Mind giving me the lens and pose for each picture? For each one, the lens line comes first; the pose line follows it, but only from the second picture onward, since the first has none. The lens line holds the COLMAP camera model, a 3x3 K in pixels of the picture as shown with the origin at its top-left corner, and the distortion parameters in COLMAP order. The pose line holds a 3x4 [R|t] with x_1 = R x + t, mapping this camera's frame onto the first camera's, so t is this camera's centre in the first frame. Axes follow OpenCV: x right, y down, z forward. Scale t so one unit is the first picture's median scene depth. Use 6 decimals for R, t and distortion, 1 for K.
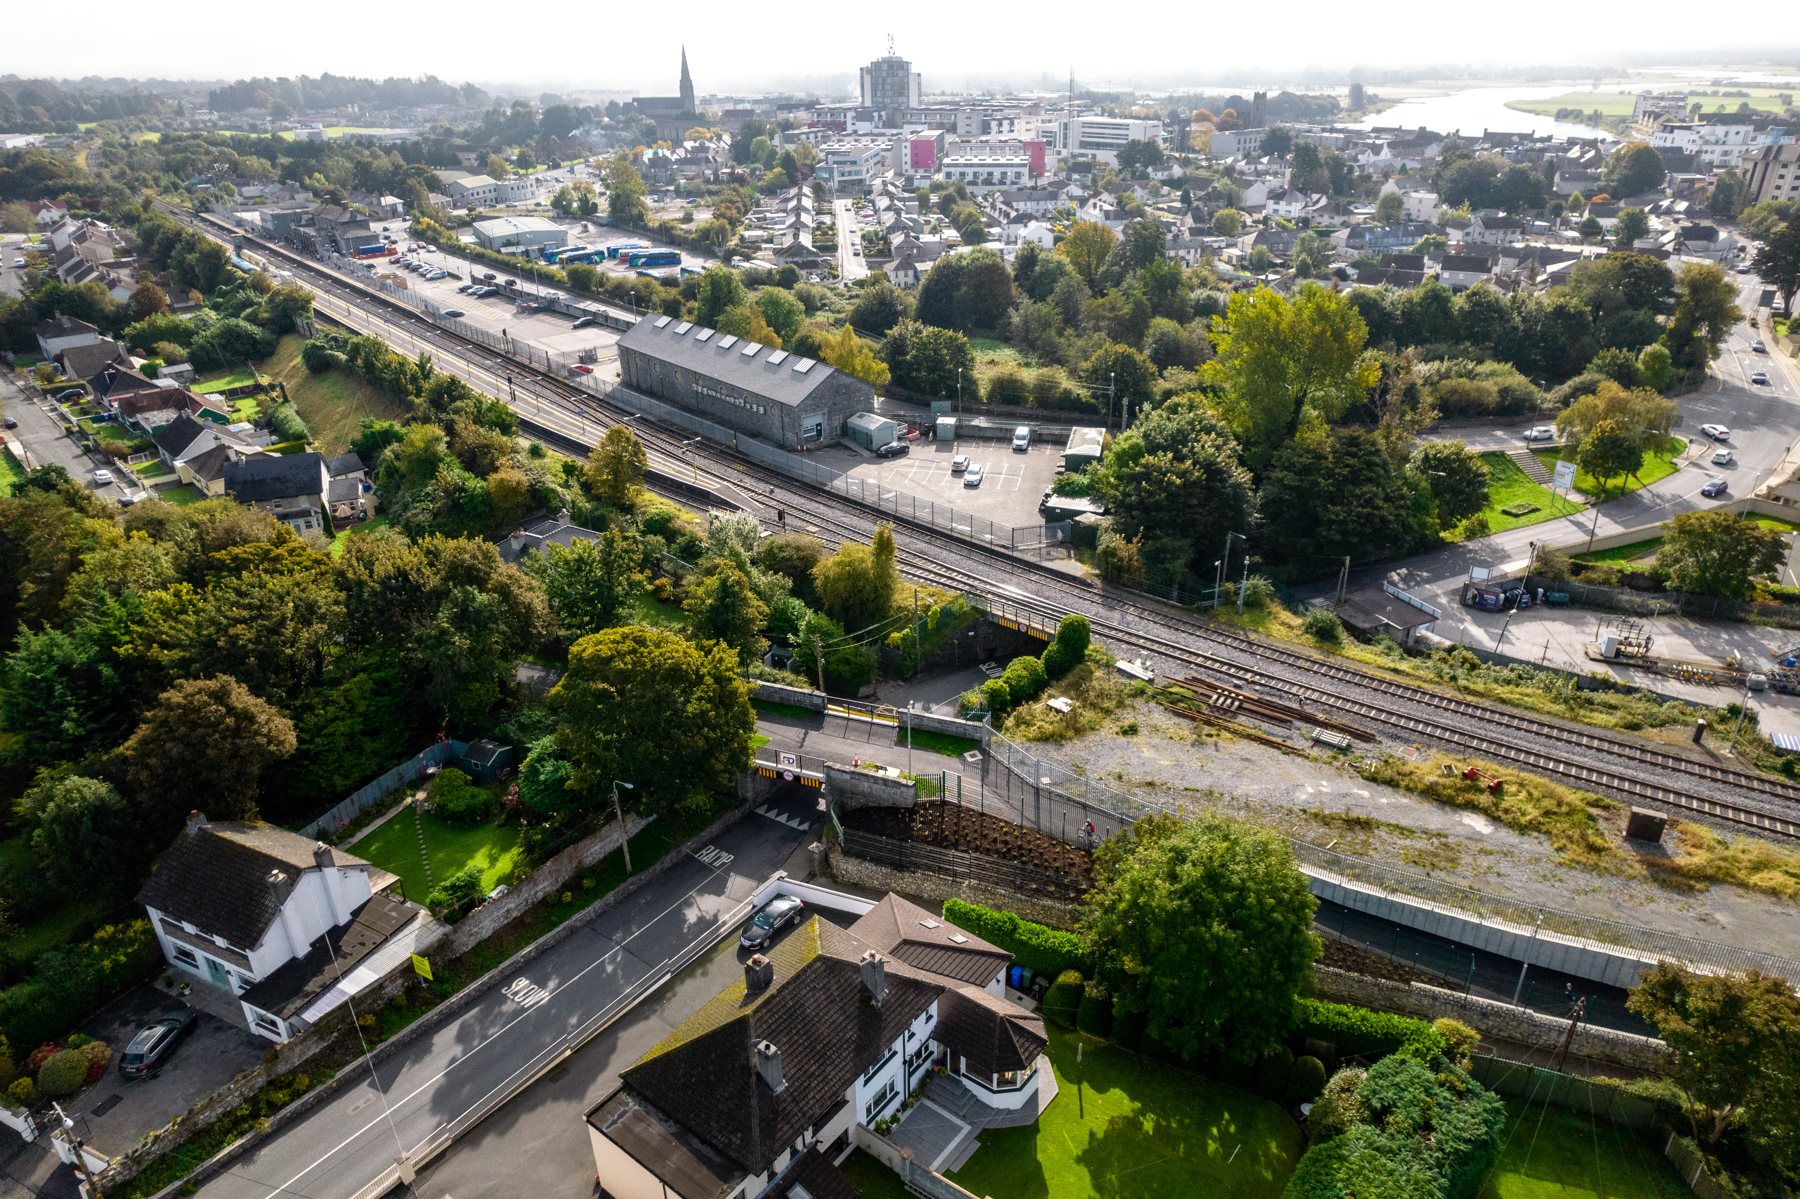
lens RADIAL K [[1155.4, 0, 909.1], [0, 1155.4, 586.6], [0, 0, 1]] dist [-0.084829, 0.077740]
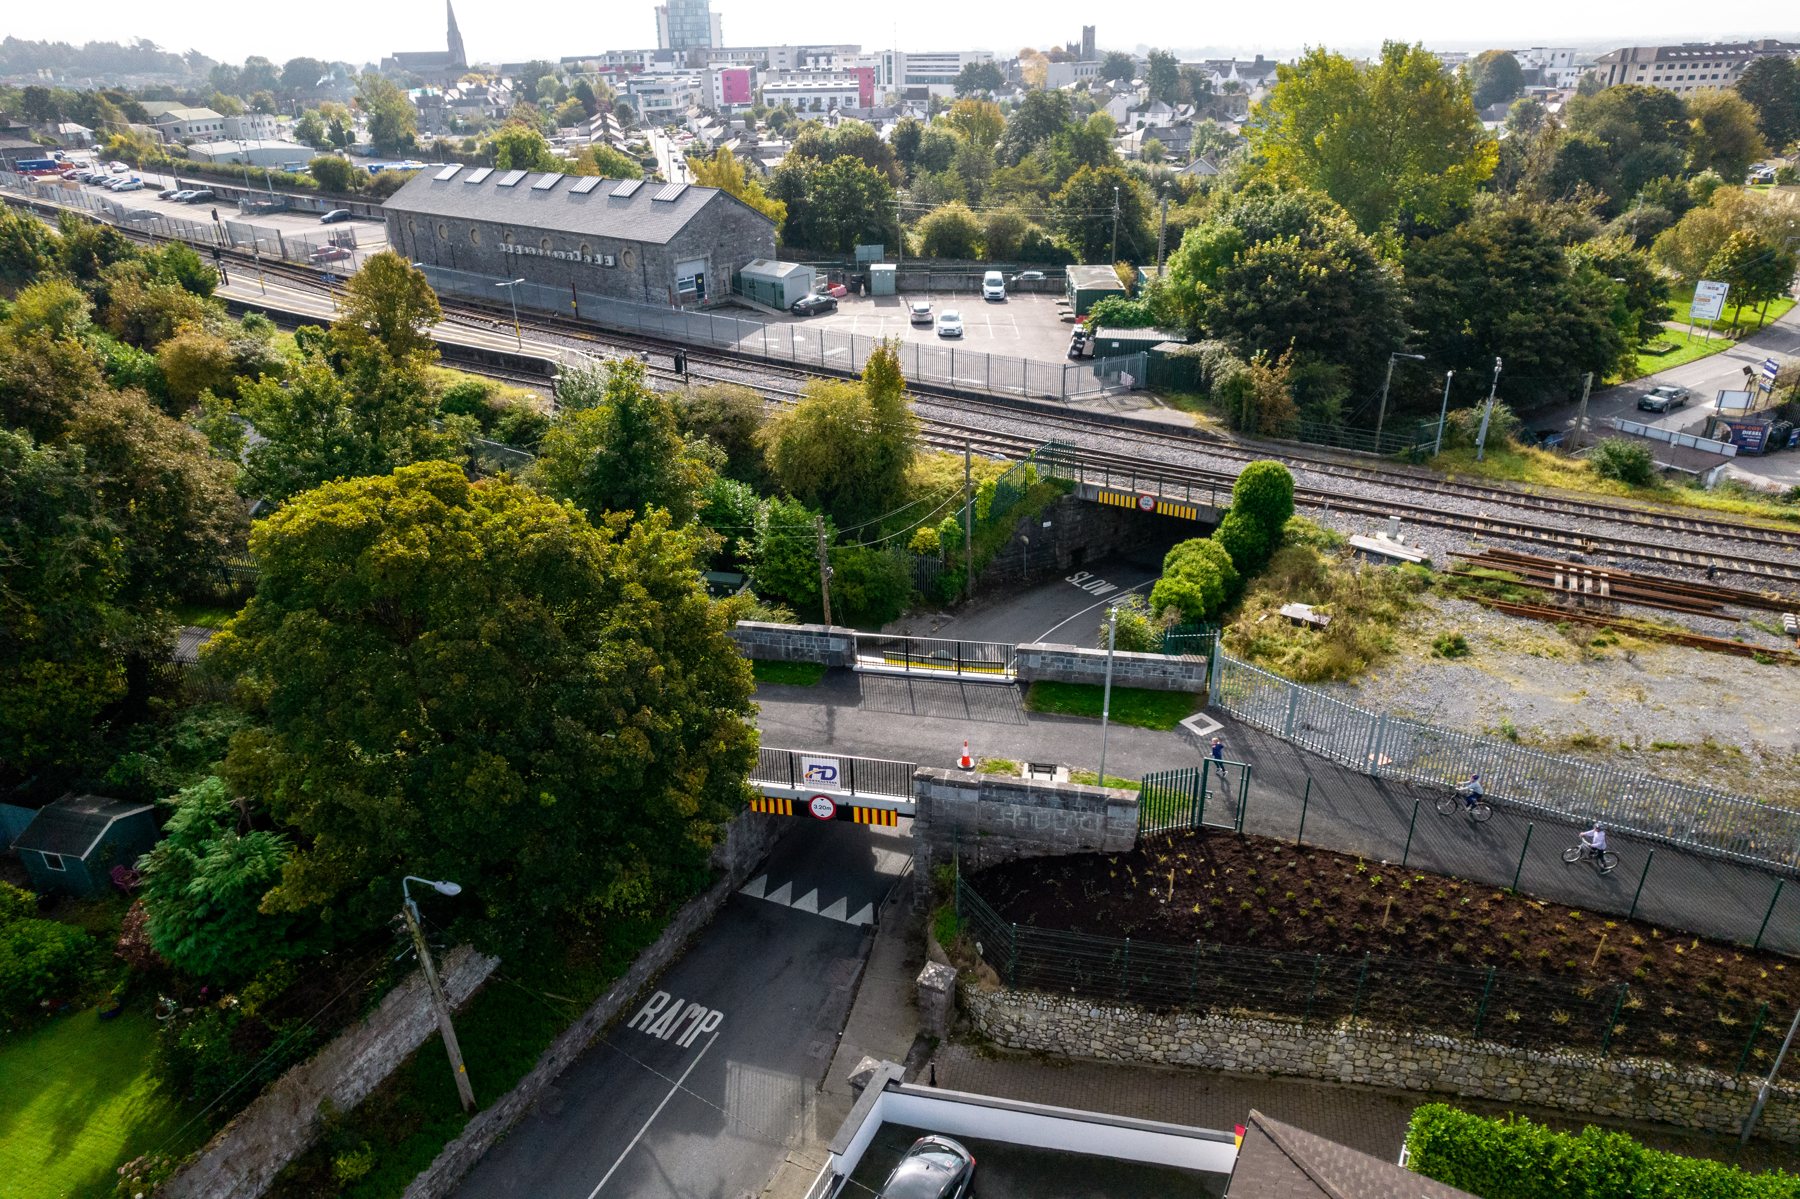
lens RADIAL K [[1155.4, 0, 909.1], [0, 1155.4, 586.6], [0, 0, 1]] dist [-0.084829, 0.077740]
pose [[0.984617, -0.074421, 0.158086, -0.098191], [0.074248, 0.997215, 0.007006, 0.057425], [-0.158167, 0.004840, 0.987400, 0.405456]]
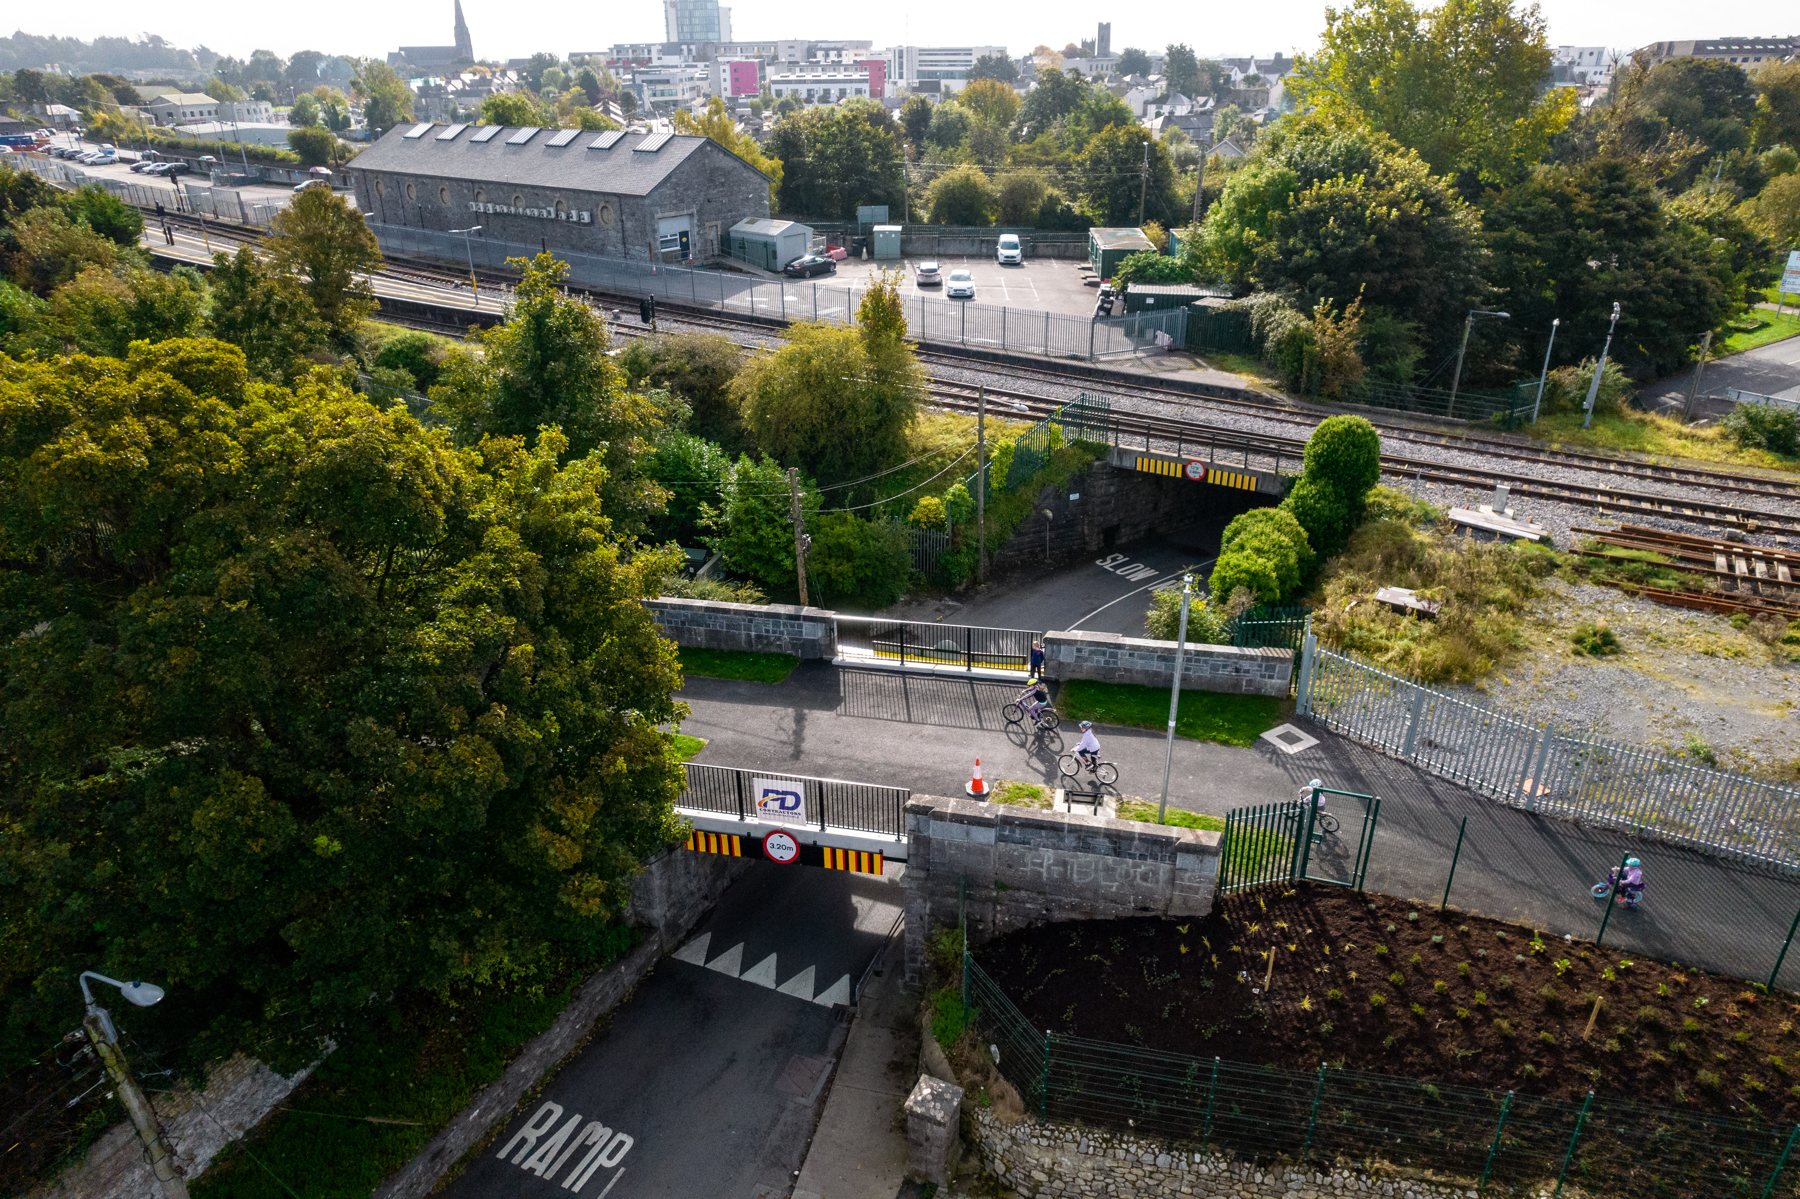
lens RADIAL K [[1155.4, 0, 909.1], [0, 1155.4, 586.6], [0, 0, 1]] dist [-0.084829, 0.077740]
pose [[0.986305, -0.062901, 0.152469, -0.082620], [0.063642, 0.997973, 0.000020, 0.067771], [-0.152161, 0.009684, 0.988308, 0.489348]]
